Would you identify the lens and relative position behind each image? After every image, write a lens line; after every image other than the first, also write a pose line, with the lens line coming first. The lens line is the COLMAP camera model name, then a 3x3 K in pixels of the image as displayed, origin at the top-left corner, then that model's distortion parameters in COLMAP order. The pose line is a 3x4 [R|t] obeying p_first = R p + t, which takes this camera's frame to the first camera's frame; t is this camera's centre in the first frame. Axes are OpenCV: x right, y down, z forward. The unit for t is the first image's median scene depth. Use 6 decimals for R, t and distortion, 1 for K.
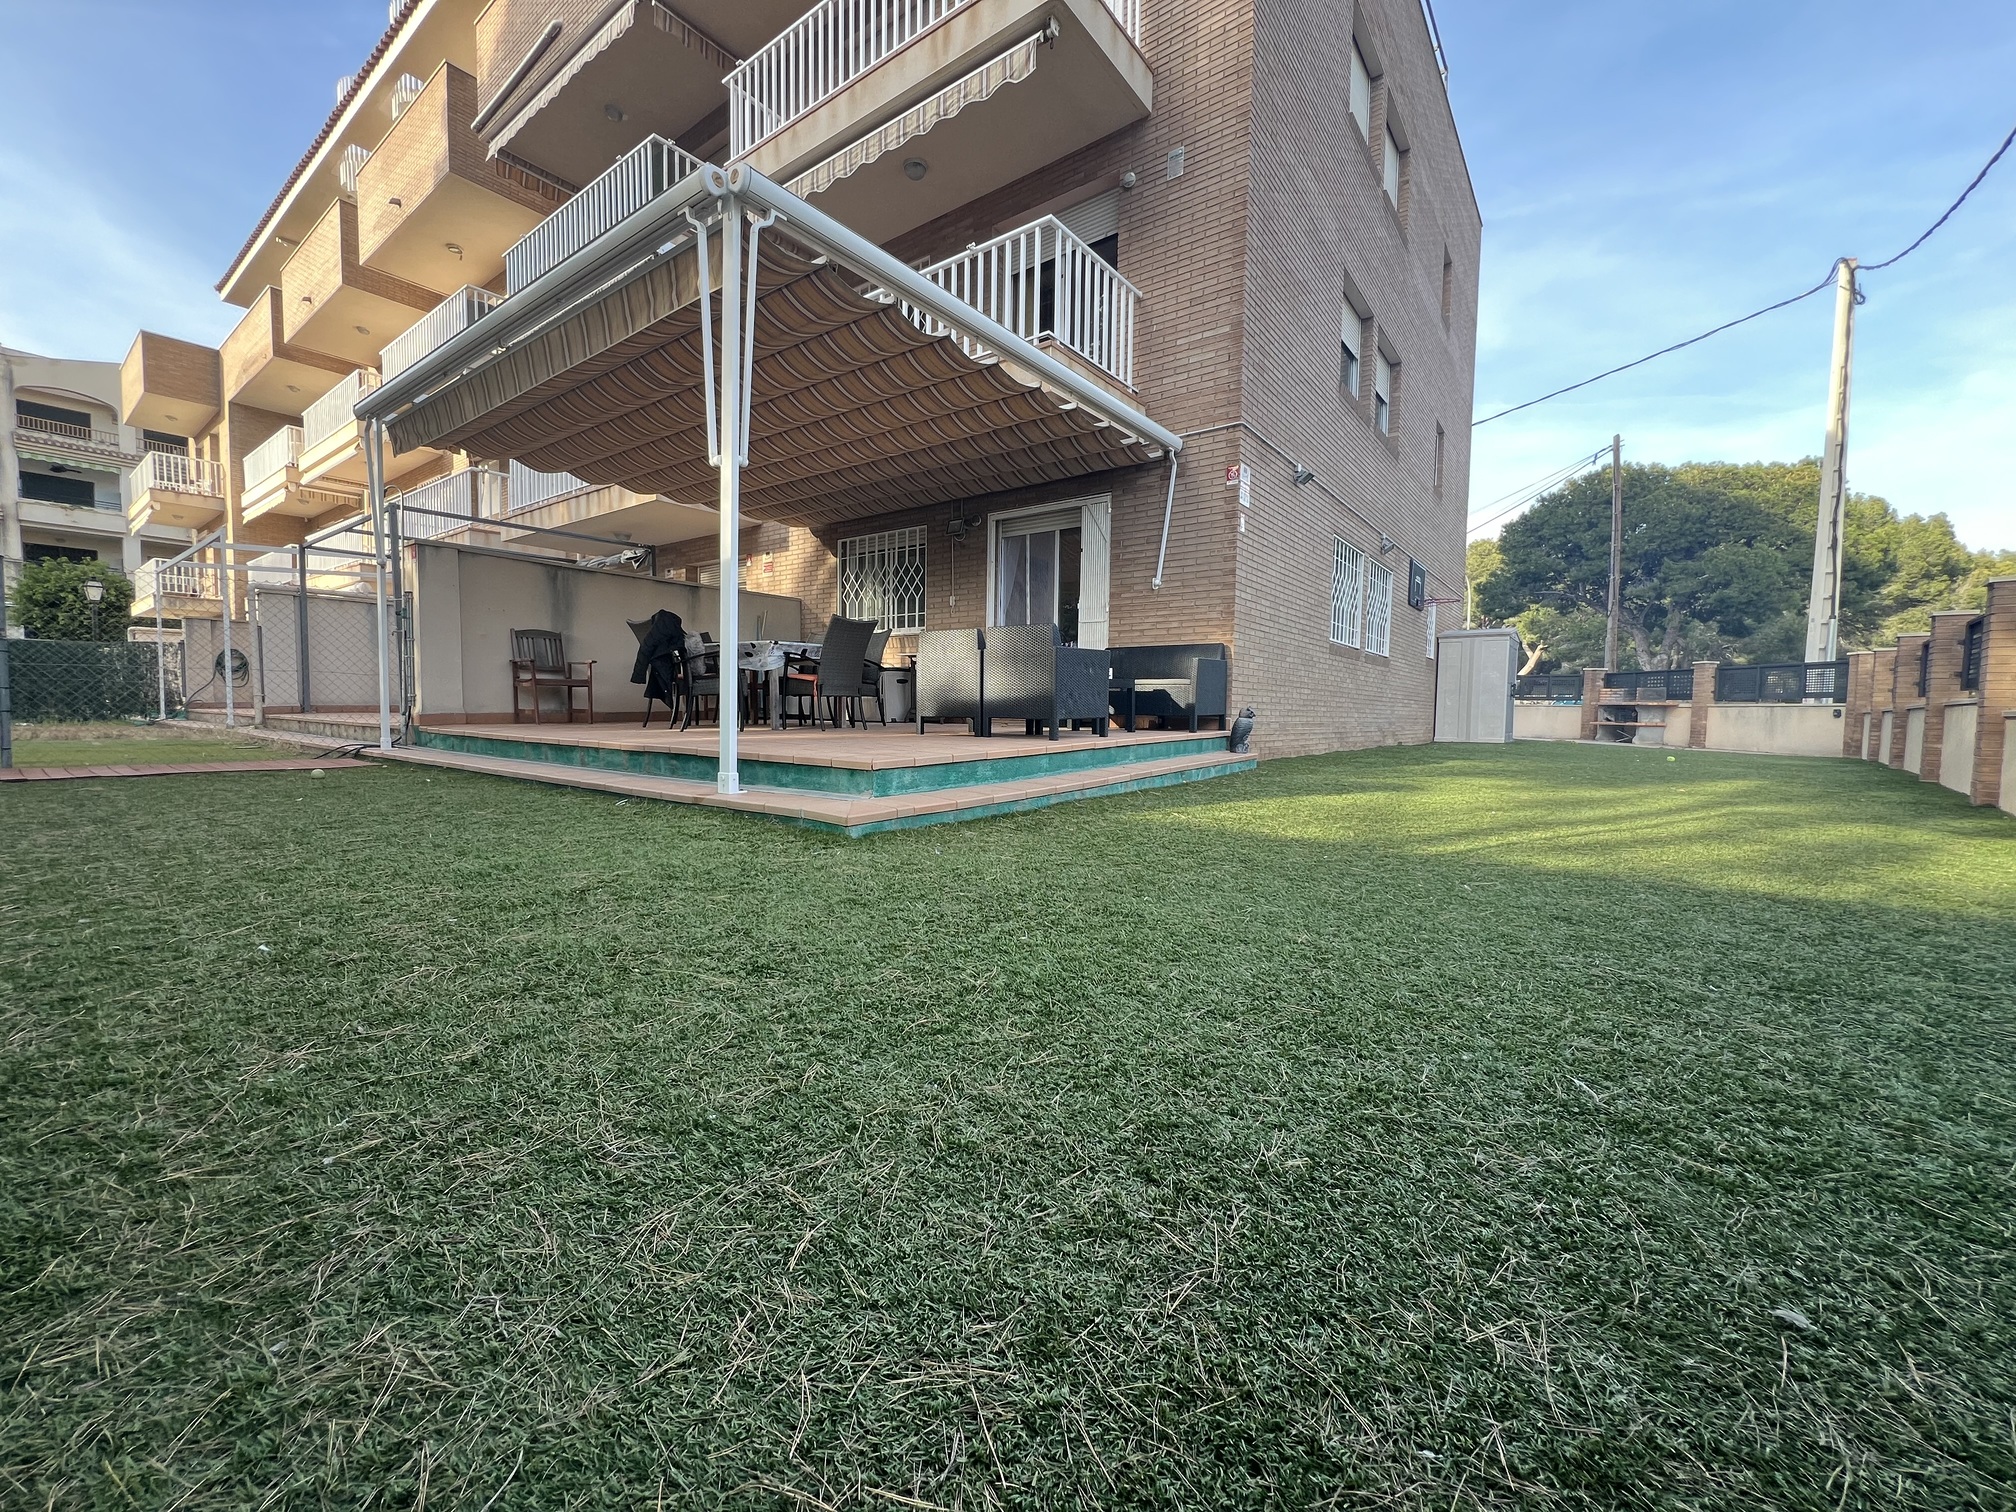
lens RADIAL K [[805.5, 0, 1004.4], [0, 805.5, 750.8], [0, 0, 1]] dist [-0.001517, 0.000014]
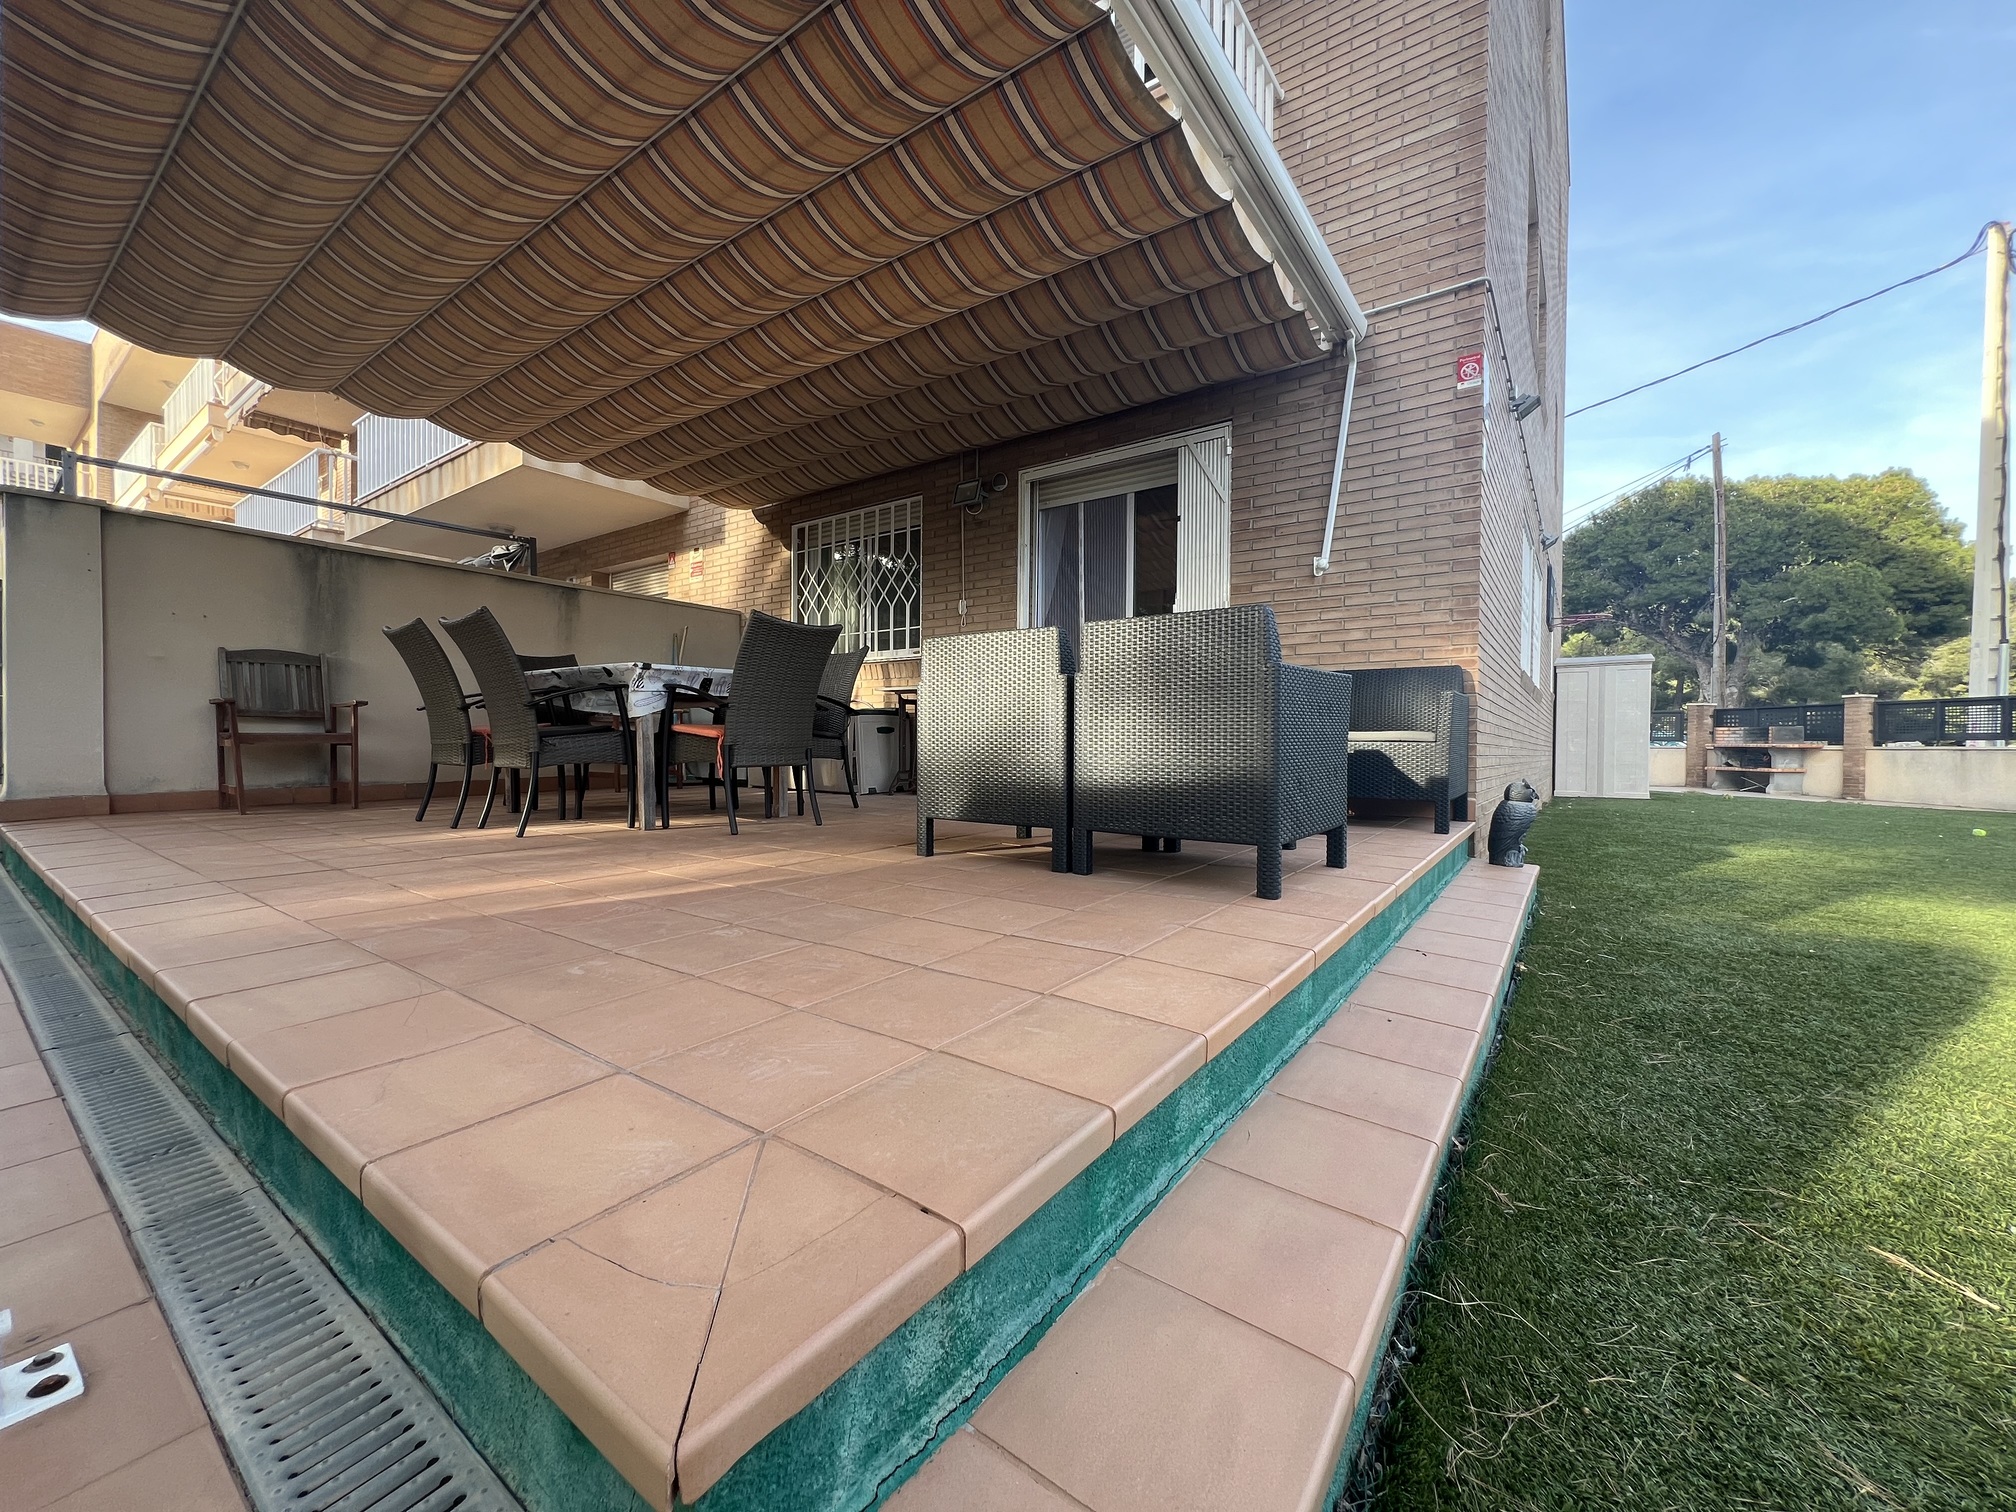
lens RADIAL K [[805.5, 0, 1004.4], [0, 805.5, 750.8], [0, 0, 1]] dist [-0.001517, 0.000014]
pose [[0.999723, -0.005873, 0.022781, -0.050953], [0.006895, 0.998961, -0.045054, -0.044171], [-0.022492, 0.045199, 0.998725, 0.387788]]
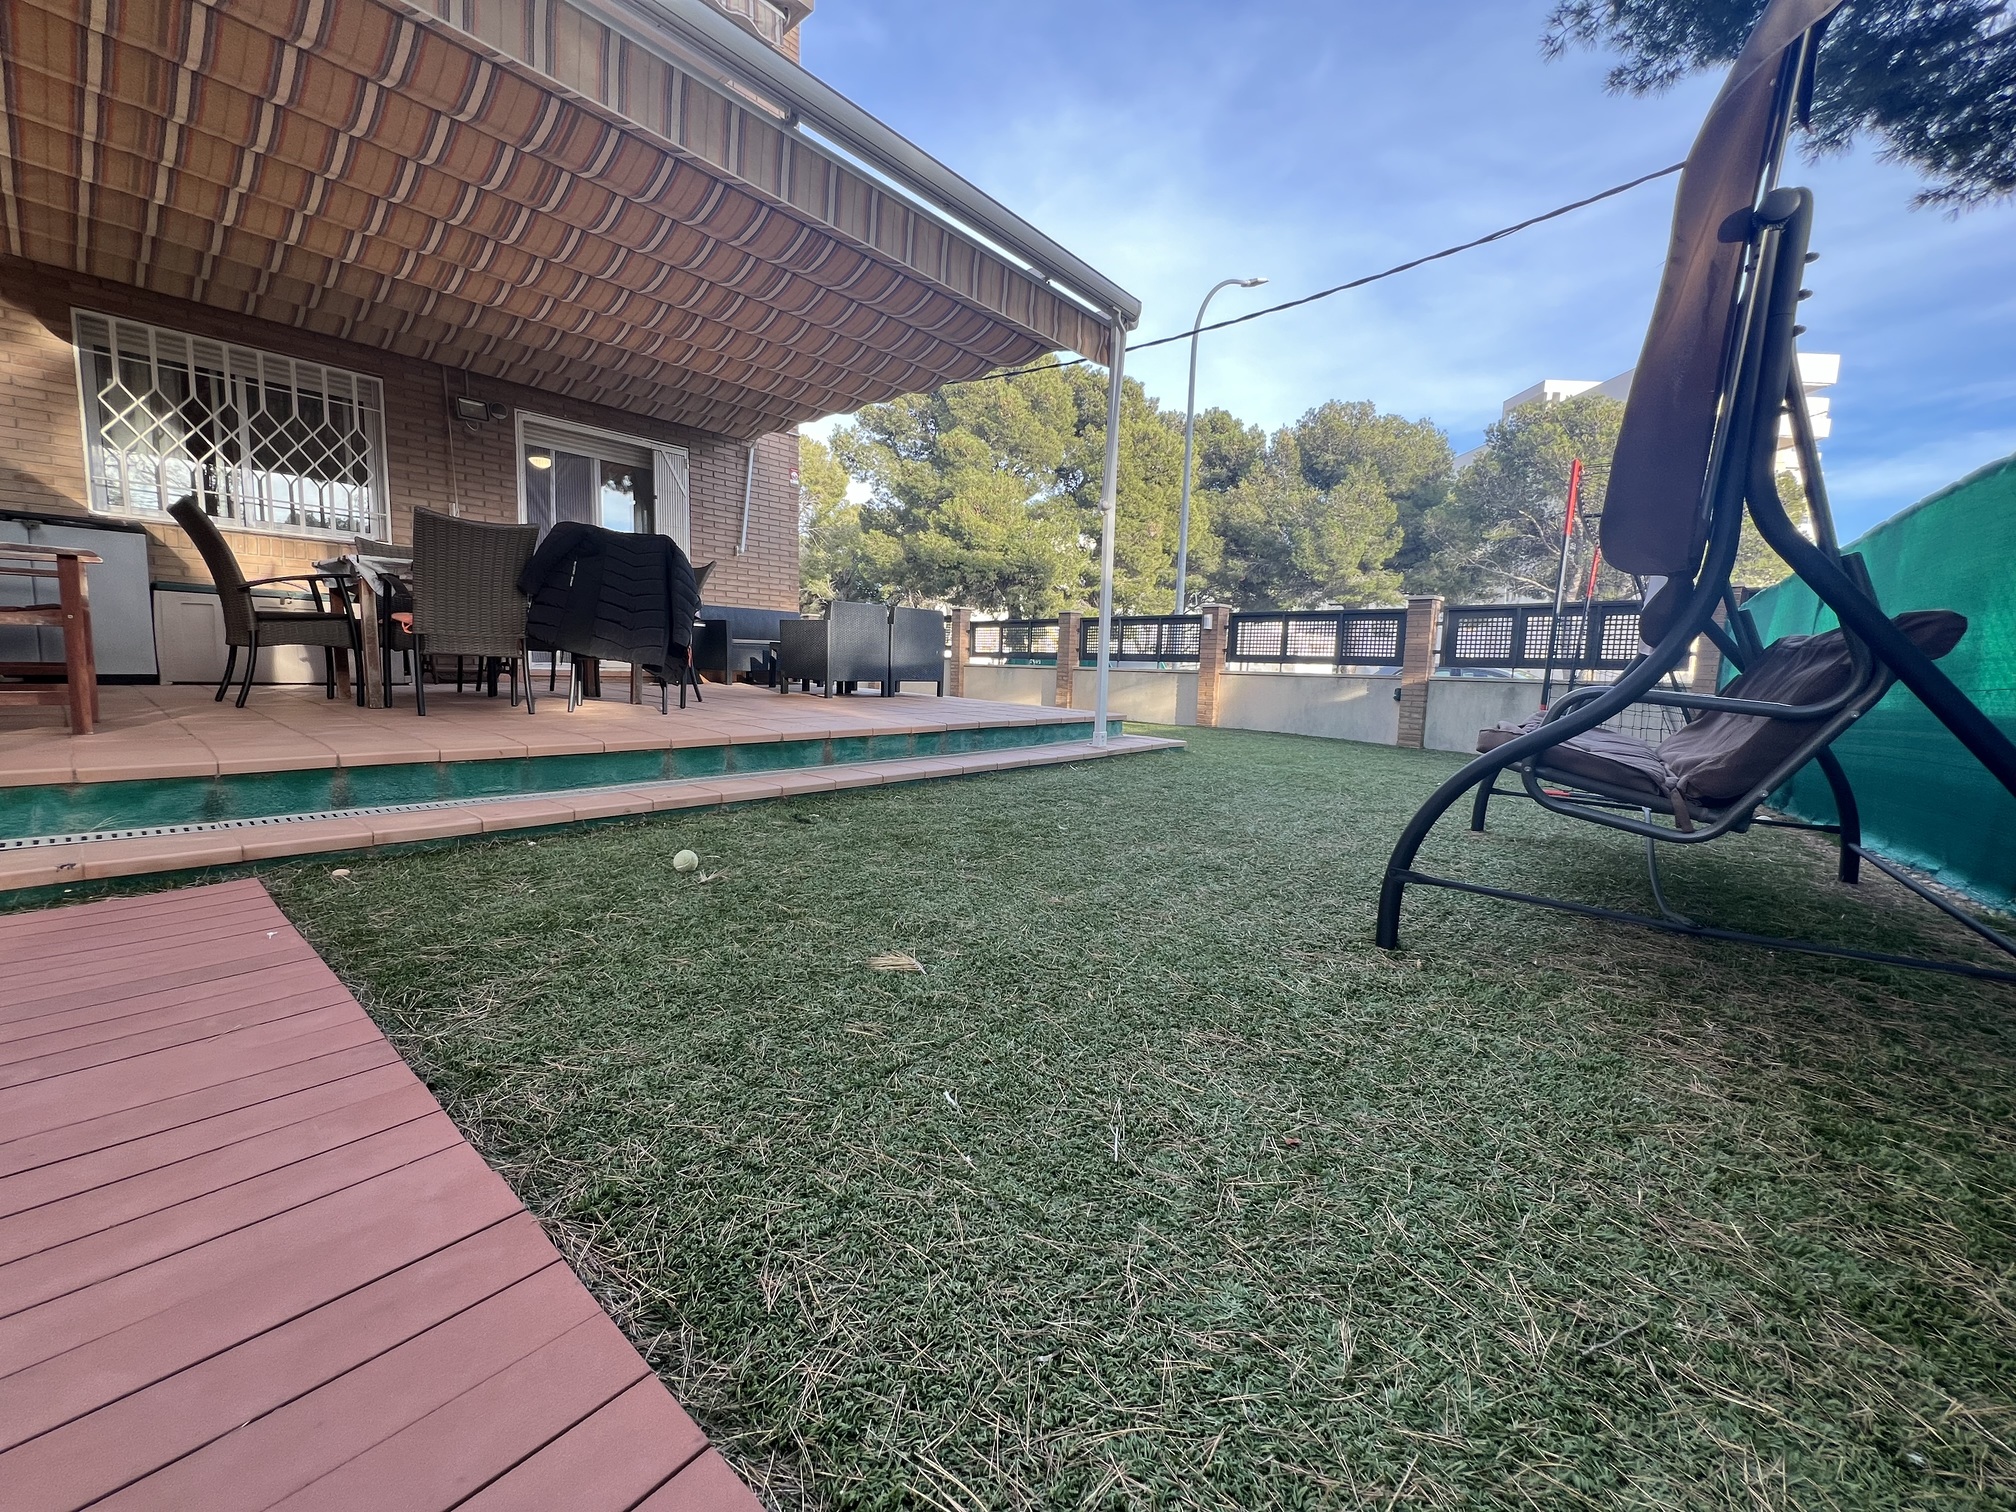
lens RADIAL K [[805.5, 0, 1004.4], [0, 805.5, 750.8], [0, 0, 1]] dist [-0.001517, 0.000014]
pose [[0.056529, -0.121672, 0.990959, -0.844428], [0.024632, 0.992414, 0.120446, -0.054009], [-0.998097, 0.017601, 0.059097, 0.523717]]
